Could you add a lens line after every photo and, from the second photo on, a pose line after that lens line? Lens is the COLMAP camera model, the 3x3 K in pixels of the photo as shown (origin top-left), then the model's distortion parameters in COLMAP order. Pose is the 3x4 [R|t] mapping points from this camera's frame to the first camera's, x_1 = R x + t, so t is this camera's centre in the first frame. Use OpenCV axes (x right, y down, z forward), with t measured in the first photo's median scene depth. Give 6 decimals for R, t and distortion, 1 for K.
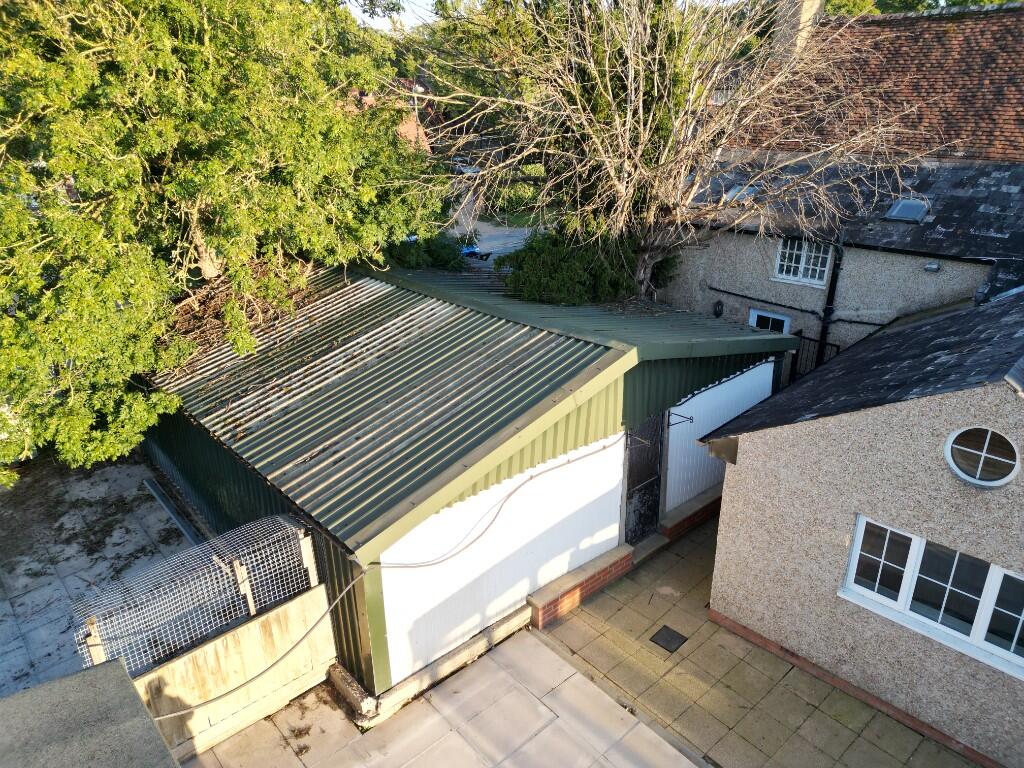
lens RADIAL K [[713.6, 0, 507.4], [0, 713.6, 392.7], [0, 0, 1]] dist [0.072579, -0.068902]
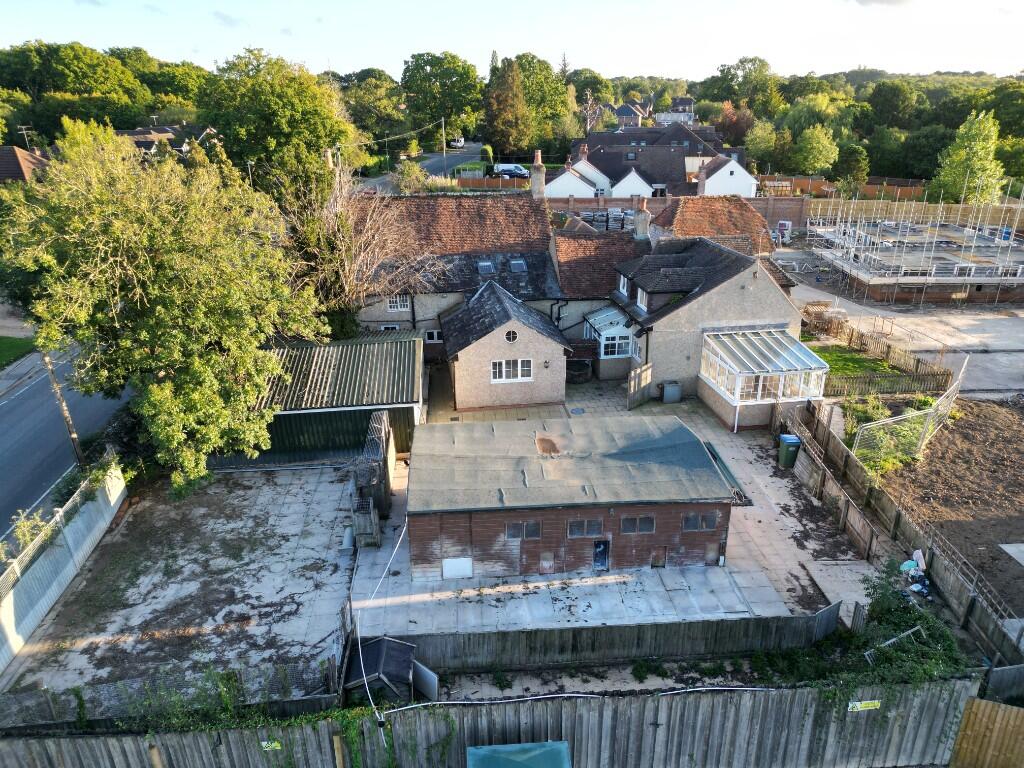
lens RADIAL K [[713.6, 0, 521.0], [0, 713.6, 391.5], [0, 0, 1]] dist [0.072579, -0.068902]
pose [[0.580008, -0.294791, 0.759400, -1.614547], [0.318506, 0.940081, 0.121664, -0.065212], [-0.749763, 0.171308, 0.639147, -1.065914]]
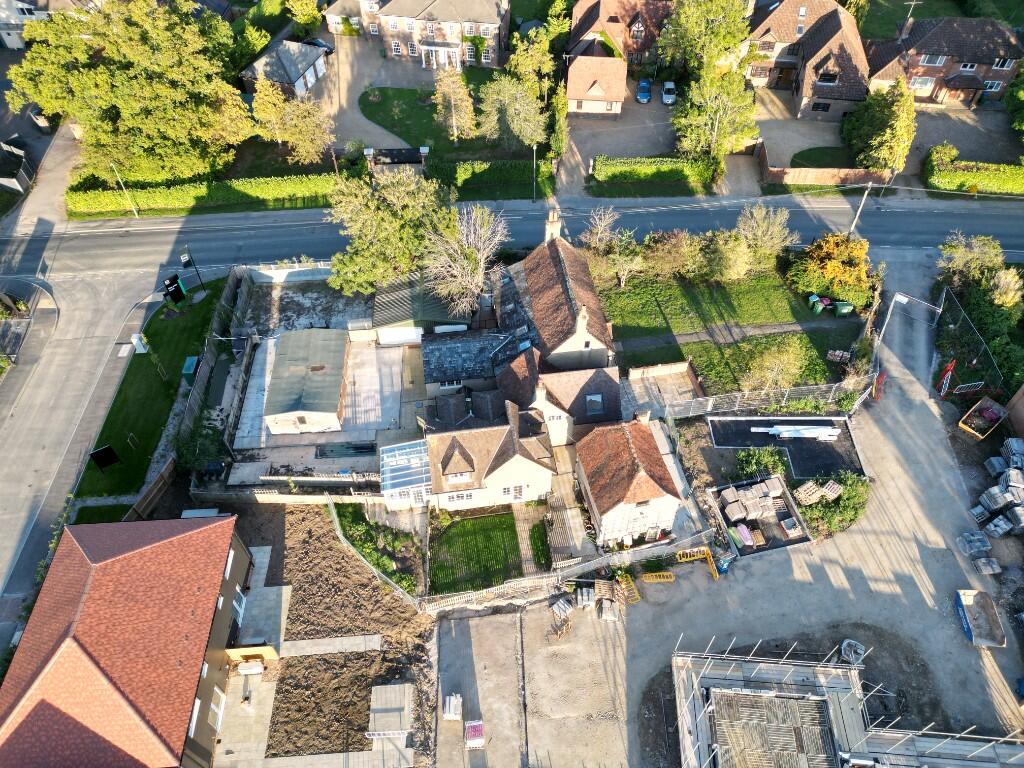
lens RADIAL K [[713.6, 0, 508.7], [0, 713.6, 377.9], [0, 0, 1]] dist [0.072579, -0.068902]
pose [[0.795722, 0.461844, -0.391826, 2.841897], [-0.246000, 0.837622, 0.487723, -2.332006], [0.553454, -0.291703, 0.780127, -2.989885]]
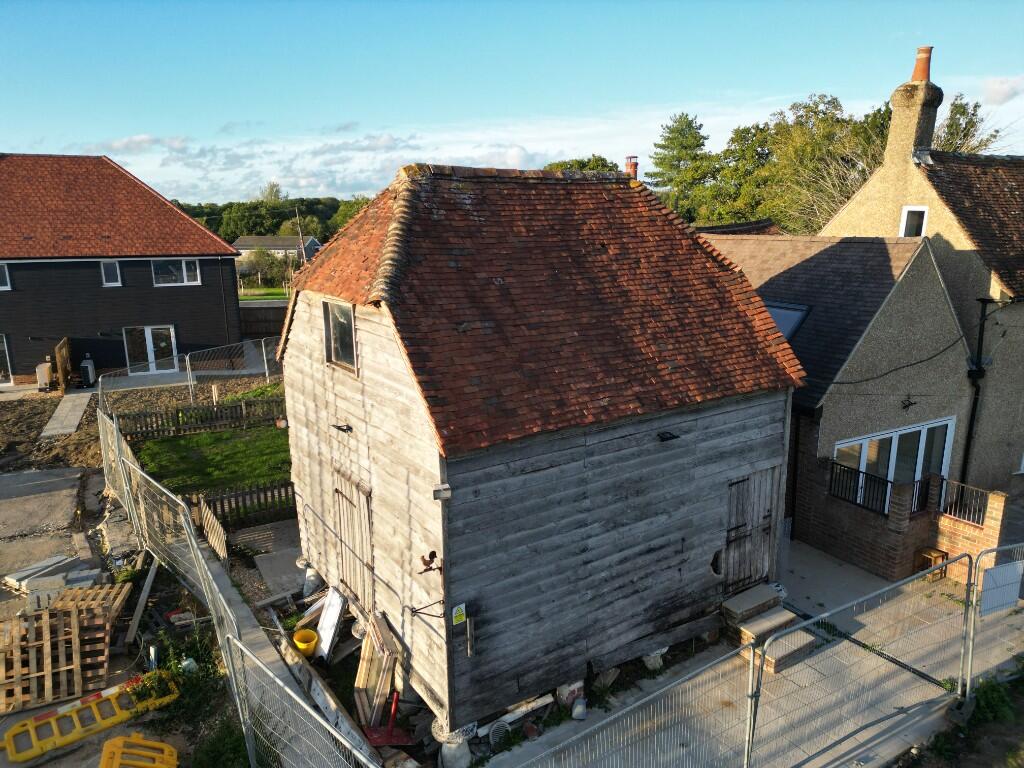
lens RADIAL K [[713.6, 0, 511.4], [0, 713.6, 383.0], [0, 0, 1]] dist [0.072579, -0.068902]
pose [[-0.277396, 0.236428, -0.931211, 2.904321], [-0.369273, 0.868558, 0.330523, -0.298106], [0.886955, 0.435556, -0.153628, 0.626258]]
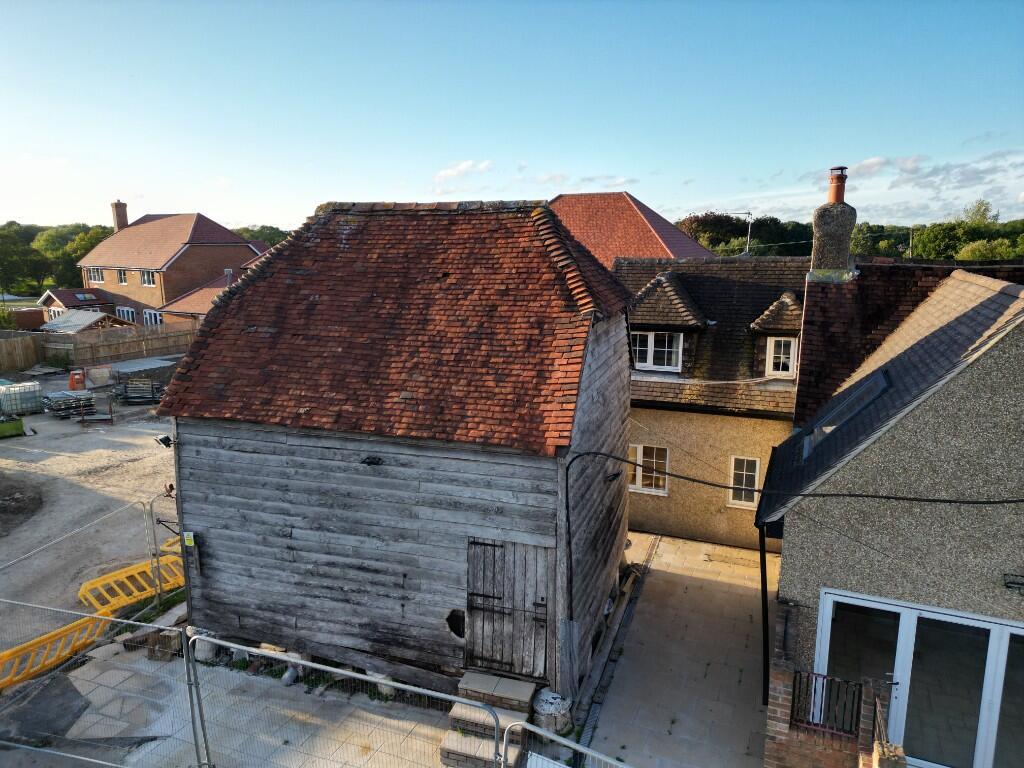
lens RADIAL K [[713.6, 0, 512.1], [0, 713.6, 383.2], [0, 0, 1]] dist [0.072579, -0.068902]
pose [[-0.928785, 0.090164, -0.359483, 2.267889], [-0.130572, 0.828160, 0.545071, -0.582089], [0.346855, 0.553193, -0.757410, 1.300471]]
